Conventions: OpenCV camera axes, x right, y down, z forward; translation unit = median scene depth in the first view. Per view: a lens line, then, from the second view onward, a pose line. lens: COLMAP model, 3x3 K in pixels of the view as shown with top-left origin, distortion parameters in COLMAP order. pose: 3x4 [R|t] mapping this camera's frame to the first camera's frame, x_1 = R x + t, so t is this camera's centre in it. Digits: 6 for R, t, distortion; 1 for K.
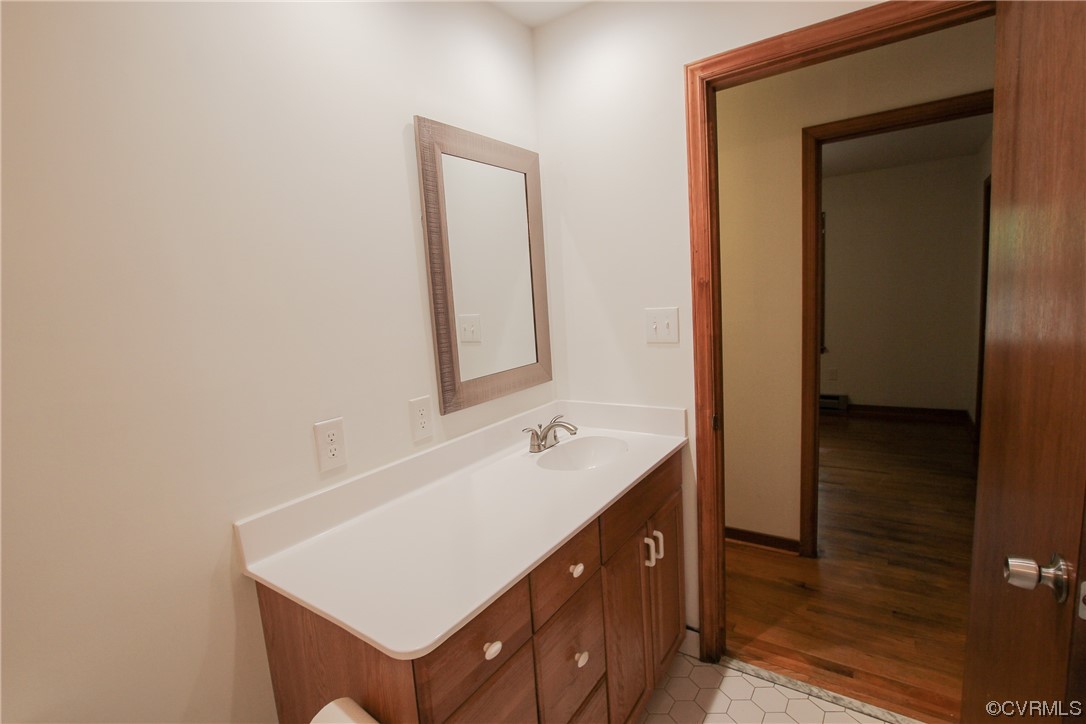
lens RADIAL K [[502.1, 0, 543.0], [0, 502.1, 362.6], [0, 0, 1]] dist [-0.036173, 0.006164]
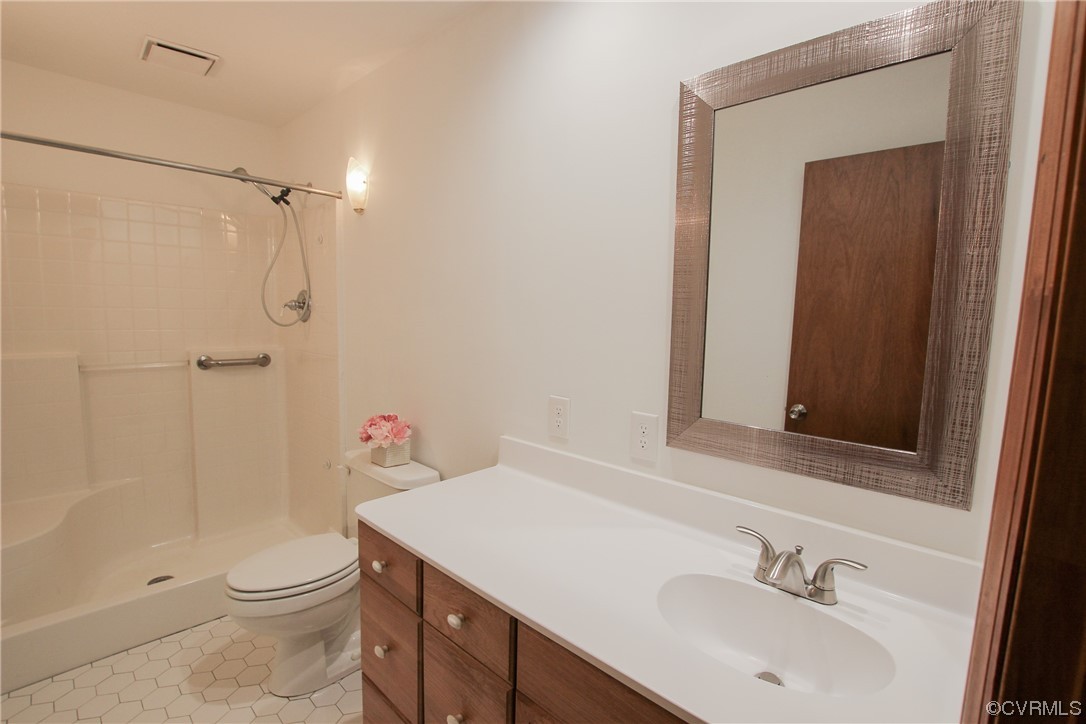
lens RADIAL K [[502.1, 0, 545.7], [0, 502.1, 366.3], [0, 0, 1]] dist [-0.036173, 0.006164]
pose [[-0.151757, 0.173286, -0.973109, 0.626797], [-0.140448, 0.970742, 0.194767, -0.158208], [0.978389, 0.166228, -0.122980, 0.918112]]
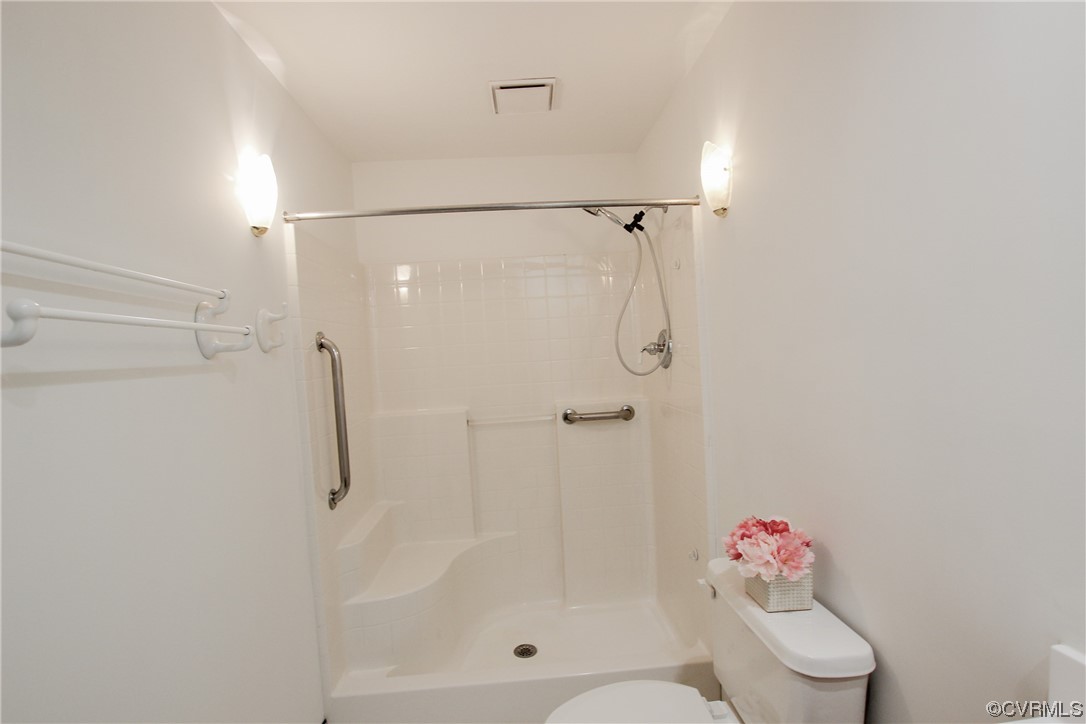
lens RADIAL K [[502.1, 0, 545.5], [0, 502.1, 365.2], [0, 0, 1]] dist [-0.036173, 0.006164]
pose [[-0.774136, 0.131707, -0.619167, 0.145461], [0.033133, 0.985205, 0.168144, -0.107240], [0.632152, 0.109652, -0.767046, 0.714791]]
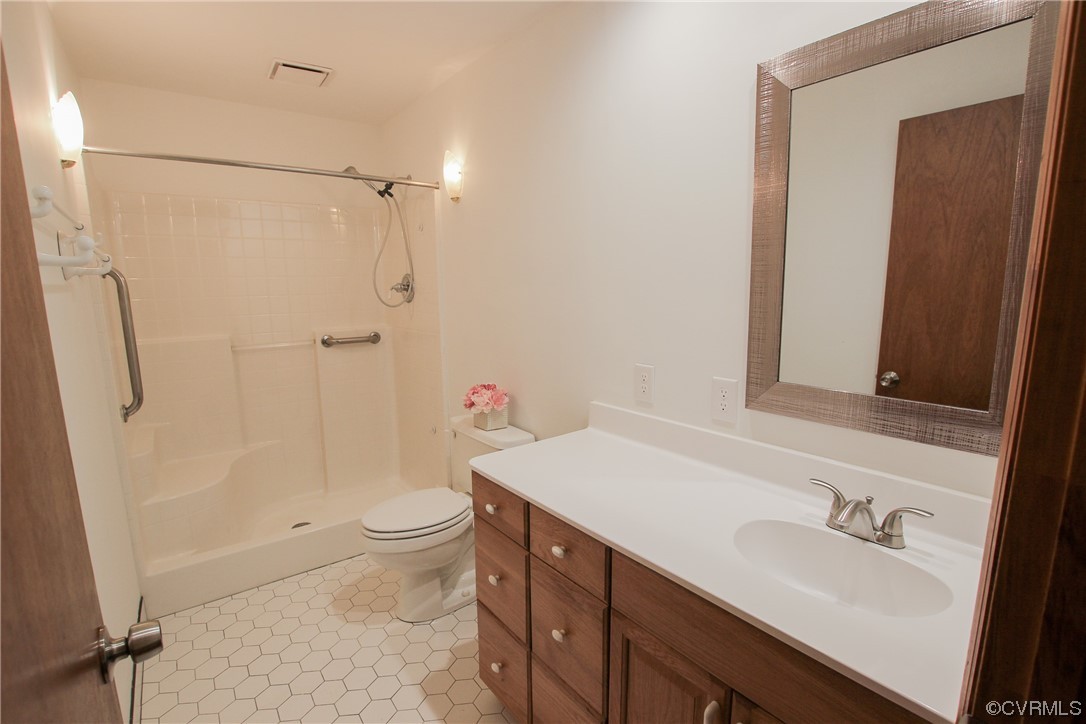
lens RADIAL K [[502.1, 0, 545.0], [0, 502.1, 365.8], [0, 0, 1]] dist [-0.036173, 0.006164]
pose [[-0.304013, 0.226298, -0.925400, 0.737210], [-0.087171, 0.960694, 0.263567, -0.175304], [0.948671, 0.160796, -0.272337, 0.924118]]
